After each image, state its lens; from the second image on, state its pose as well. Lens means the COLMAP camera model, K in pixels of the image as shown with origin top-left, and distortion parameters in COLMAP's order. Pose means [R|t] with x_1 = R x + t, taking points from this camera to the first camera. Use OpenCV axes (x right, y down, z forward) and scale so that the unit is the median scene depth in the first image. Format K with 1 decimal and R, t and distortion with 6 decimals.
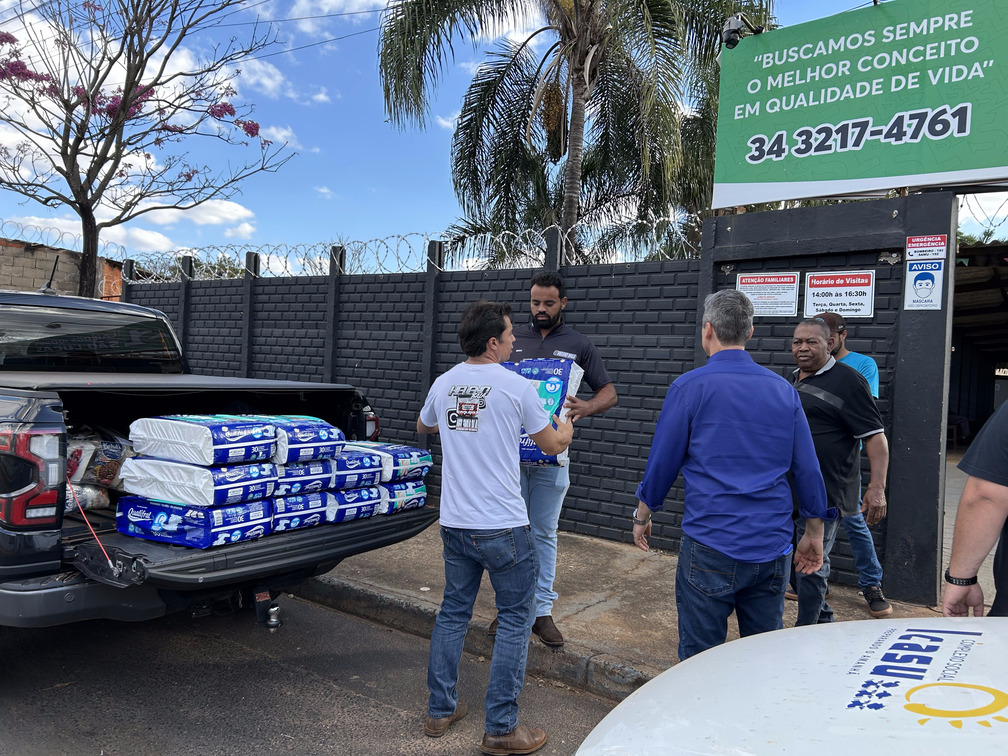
lens RADIAL K [[759.0, 0, 509.2], [0, 759.0, 378.4], [0, 0, 1]] dist [0.031135, -0.033485]
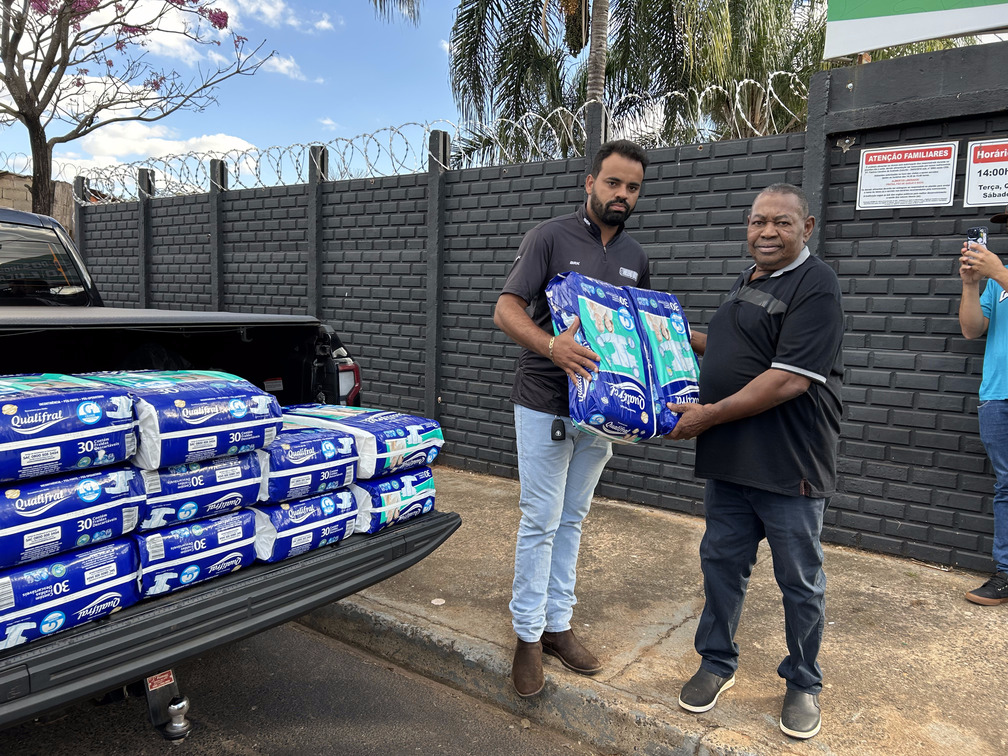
lens RADIAL K [[759.0, 0, 504.2], [0, 759.0, 373.5], [0, 0, 1]] dist [0.031135, -0.033485]
pose [[0.999609, -0.020529, -0.018997, -0.030076], [0.022029, 0.996353, 0.082435, 0.006322], [0.017236, -0.082821, 0.996415, 0.301049]]
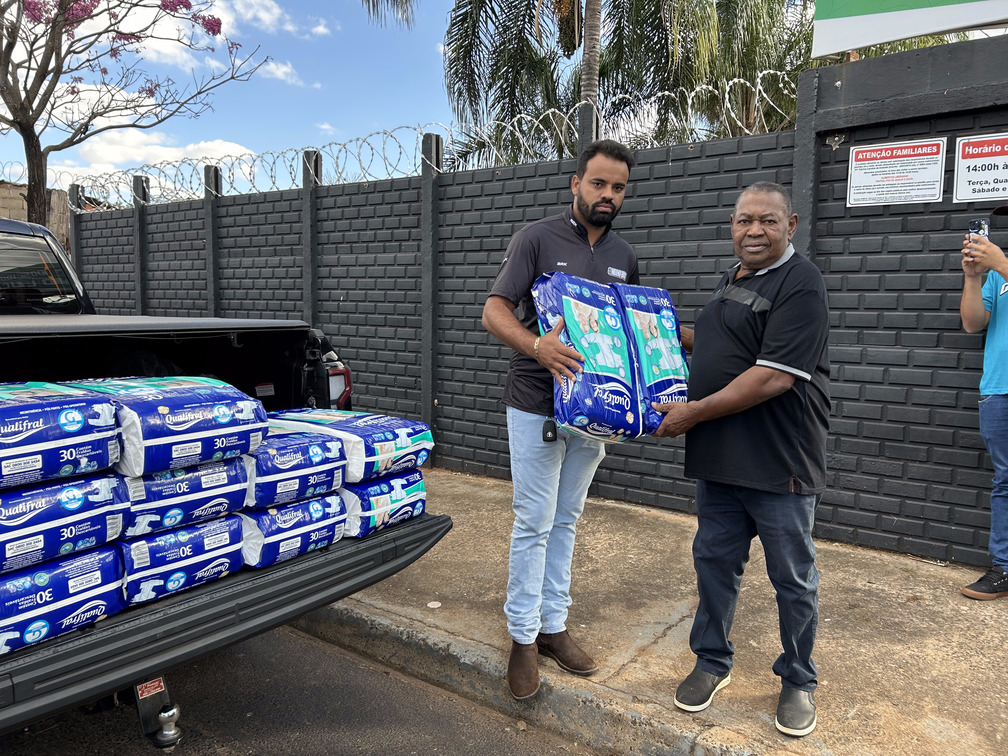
lens RADIAL K [[759.0, 0, 507.6], [0, 759.0, 370.5], [0, 0, 1]] dist [0.031135, -0.033485]
pose [[0.999253, -0.035387, -0.015523, -0.022771], [0.036474, 0.996405, 0.076457, 0.006568], [0.012762, -0.076967, 0.996952, 0.300852]]
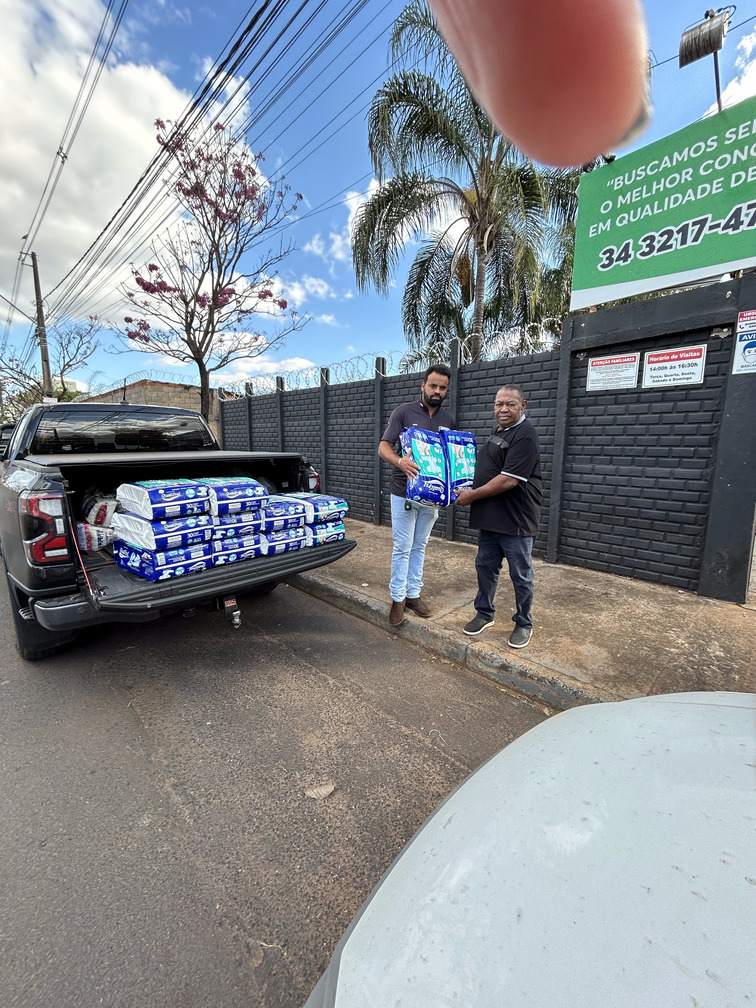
lens RADIAL K [[406.7, 0, 376.2], [0, 406.7, 503.0], [0, 0, 1]] dist [-0.010001, 0.003998]
pose [[0.982573, -0.018265, -0.184977, 0.064428], [0.043187, 0.990359, 0.131617, 0.006035], [0.180790, -0.137312, 0.973889, 0.223203]]
